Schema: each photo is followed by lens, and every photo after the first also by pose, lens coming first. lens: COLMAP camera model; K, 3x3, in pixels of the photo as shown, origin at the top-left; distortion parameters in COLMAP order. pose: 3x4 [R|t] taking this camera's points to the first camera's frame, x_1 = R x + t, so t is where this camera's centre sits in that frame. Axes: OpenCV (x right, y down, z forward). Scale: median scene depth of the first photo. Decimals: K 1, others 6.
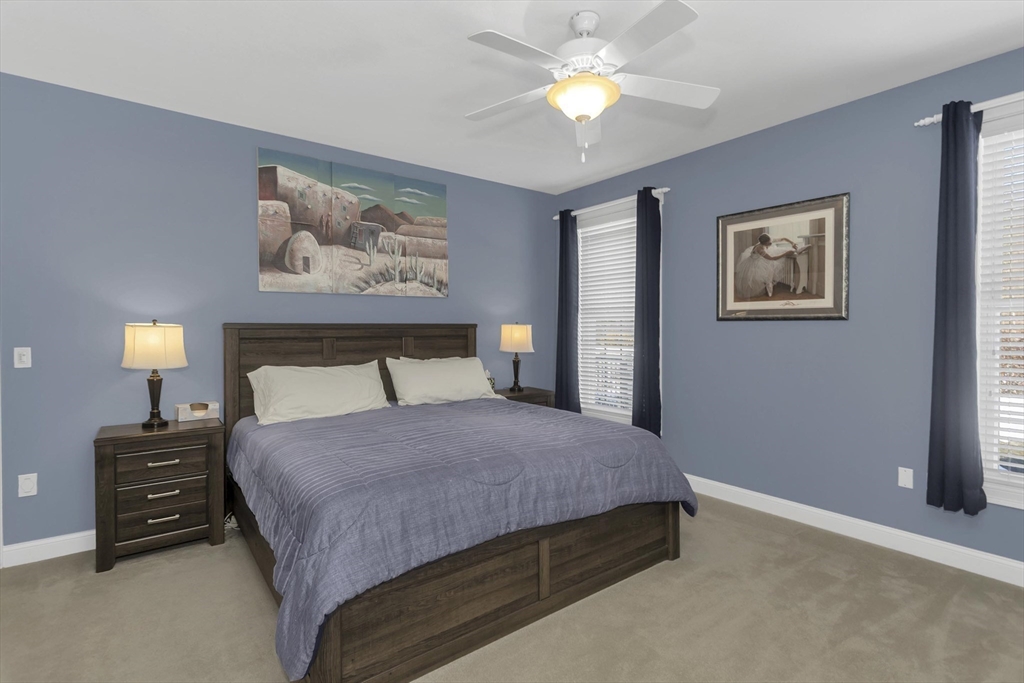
lens RADIAL K [[497.9, 0, 510.5], [0, 497.9, 336.2], [0, 0, 1]] dist [-0.042661, 0.024666]
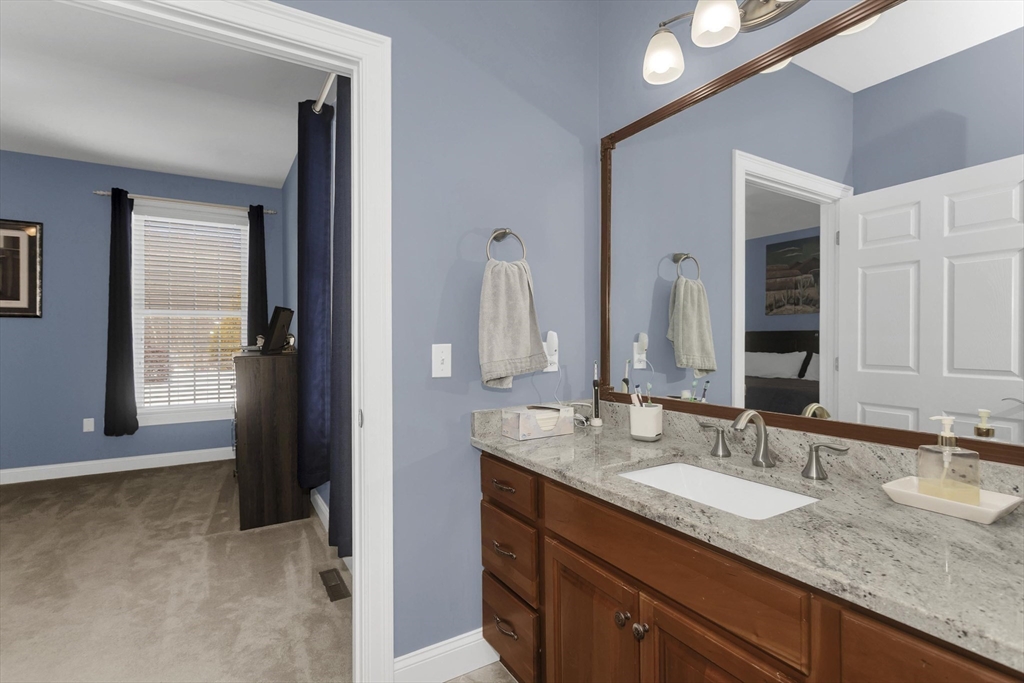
lens RADIAL K [[489.4, 0, 518.7], [0, 489.4, 338.5], [0, 0, 1]] dist [-0.039727, 0.020393]
pose [[0.098428, -0.001552, 0.995143, -0.555443], [0.013753, 0.999905, 0.000199, 0.046437], [-0.995049, 0.013666, 0.098440, -0.481221]]
